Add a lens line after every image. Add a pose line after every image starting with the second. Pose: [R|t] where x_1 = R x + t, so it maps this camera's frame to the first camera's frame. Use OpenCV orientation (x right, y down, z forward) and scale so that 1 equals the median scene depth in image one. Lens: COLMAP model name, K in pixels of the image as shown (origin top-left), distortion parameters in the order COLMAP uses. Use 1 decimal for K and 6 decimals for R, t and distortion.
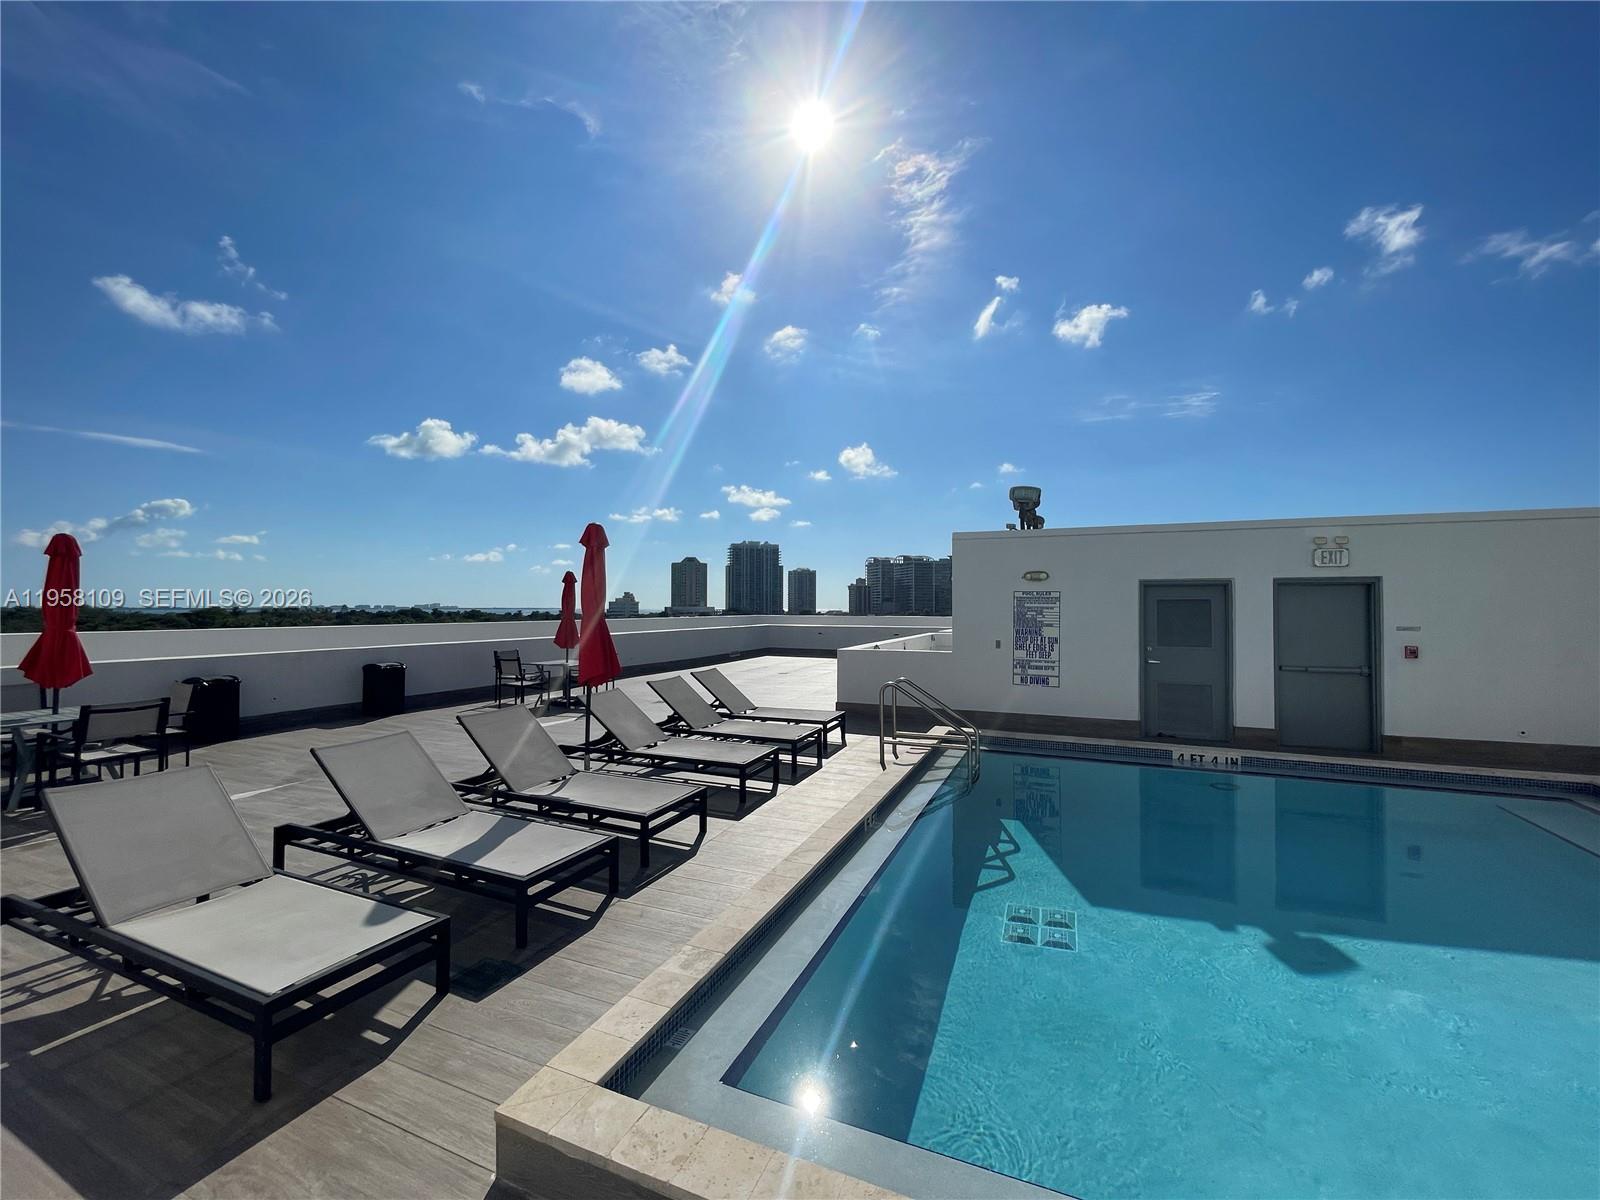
lens RADIAL K [[646.0, 0, 798.1], [0, 646.0, 598.2], [0, 0, 1]] dist [-0.002304, 0.000268]
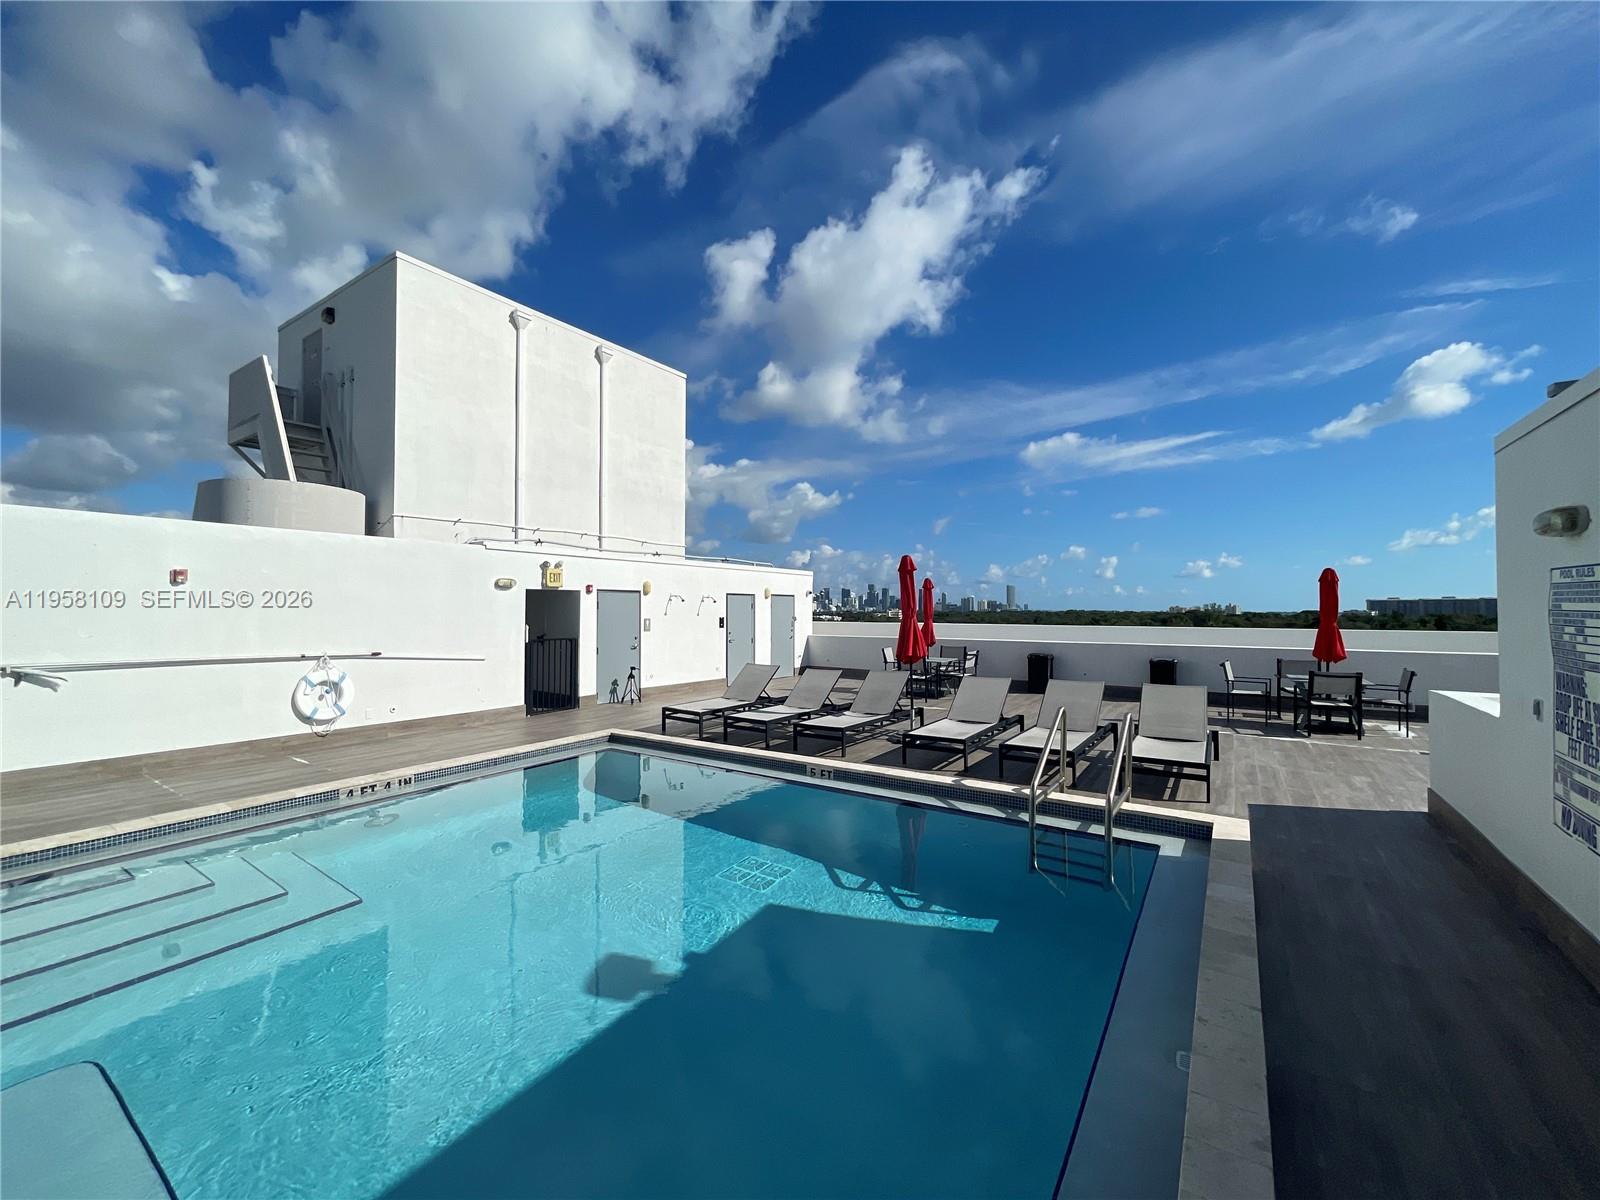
lens RADIAL K [[646.0, 0, 793.2], [0, 646.0, 601.1], [0, 0, 1]] dist [-0.002304, 0.000268]
pose [[-0.349417, -0.004582, -0.936956, 0.073937], [0.016480, 0.999803, -0.011036, -0.000423], [0.936822, -0.019297, -0.349273, 0.072742]]
